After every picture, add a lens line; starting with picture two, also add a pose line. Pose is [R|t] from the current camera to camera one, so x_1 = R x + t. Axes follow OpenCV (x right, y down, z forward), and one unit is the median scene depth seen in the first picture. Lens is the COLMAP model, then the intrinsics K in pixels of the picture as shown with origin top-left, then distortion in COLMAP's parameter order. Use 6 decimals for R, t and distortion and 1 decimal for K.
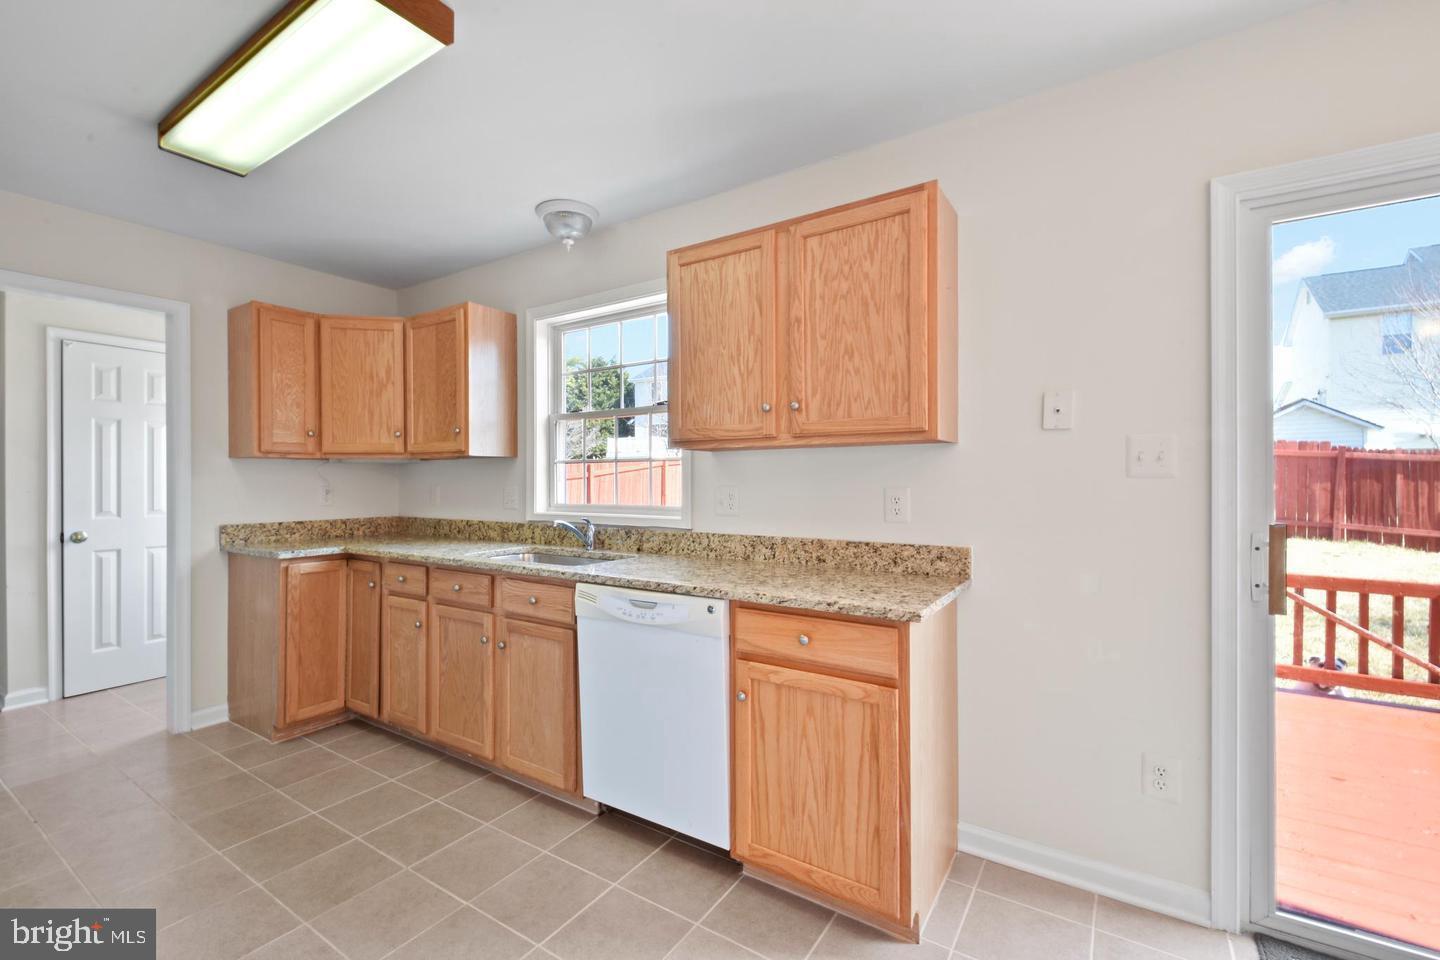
lens RADIAL K [[627.1, 0, 680.7], [0, 627.1, 474.0], [0, 0, 1]] dist [0.015739, -0.005474]
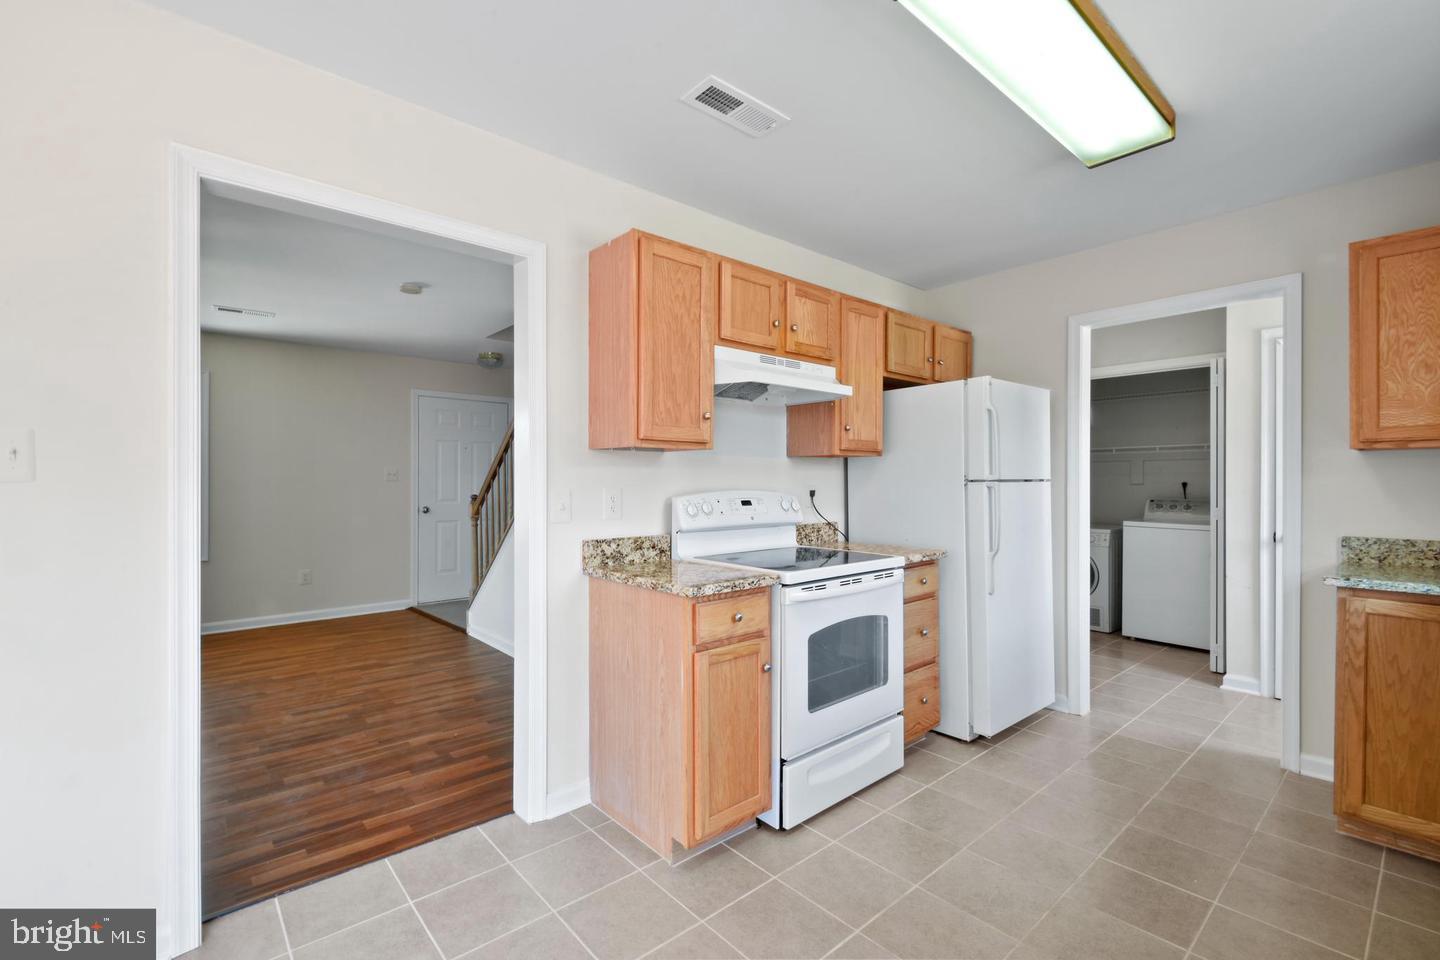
lens RADIAL K [[627.1, 0, 695.6], [0, 627.1, 479.7], [0, 0, 1]] dist [0.015739, -0.005474]
pose [[-0.251872, 0.000690, -0.967760, 0.309689], [0.008238, 0.999965, -0.001431, 0.005528], [0.967726, -0.008333, -0.251868, 0.517657]]
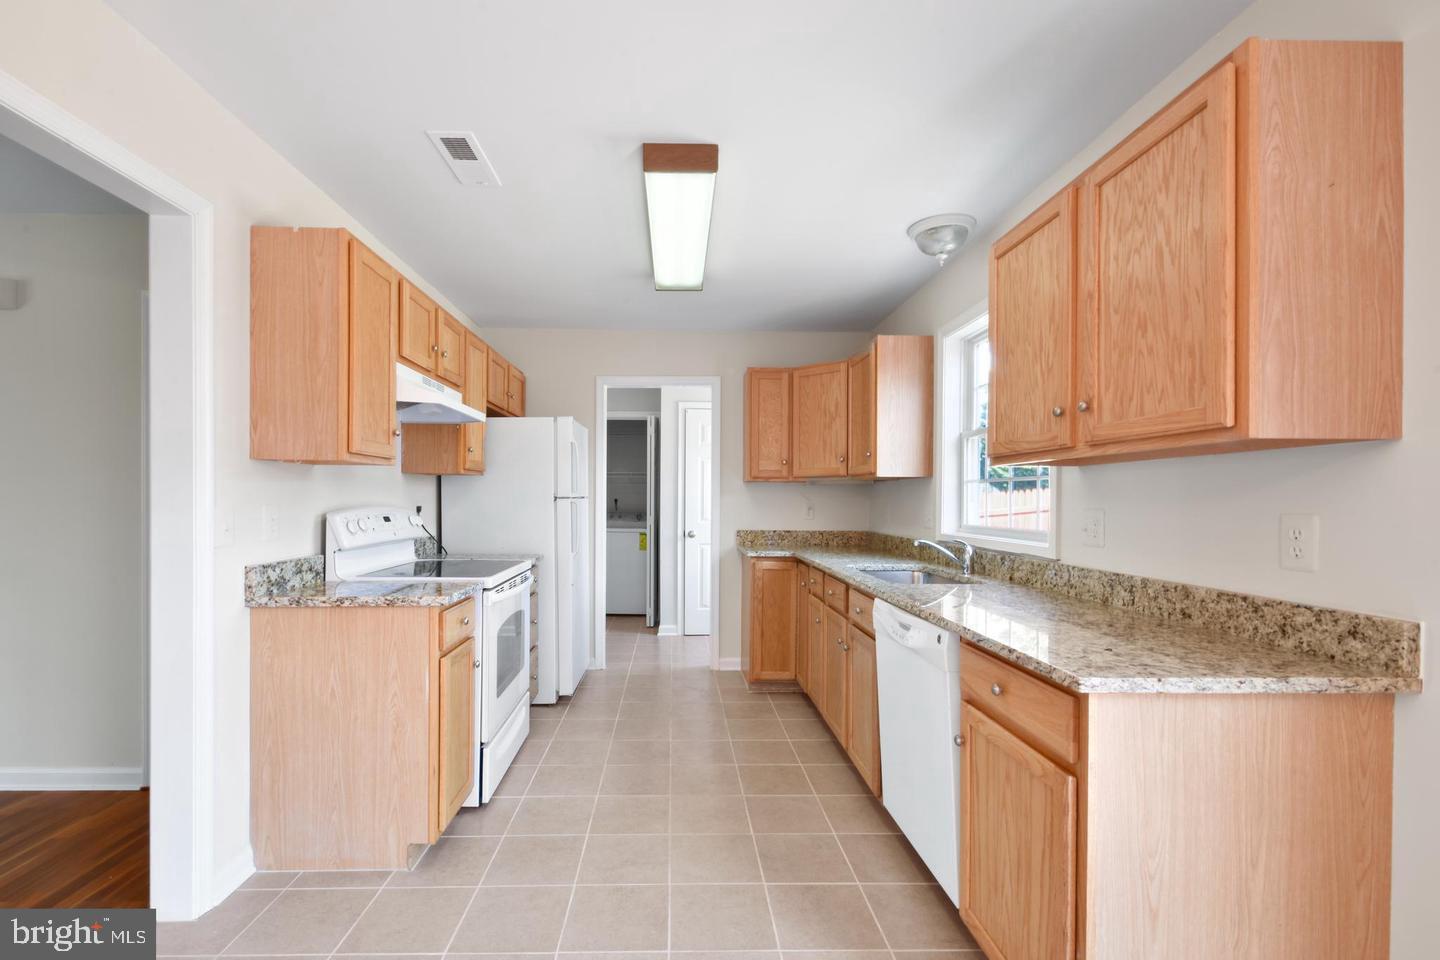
lens RADIAL K [[627.1, 0, 686.9], [0, 627.1, 495.9], [0, 0, 1]] dist [0.015739, -0.005474]
pose [[0.590331, 0.003065, -0.807155, 0.415668], [-0.000961, 0.999995, 0.003094, 0.001169], [0.807161, -0.001051, 0.590331, 0.107591]]
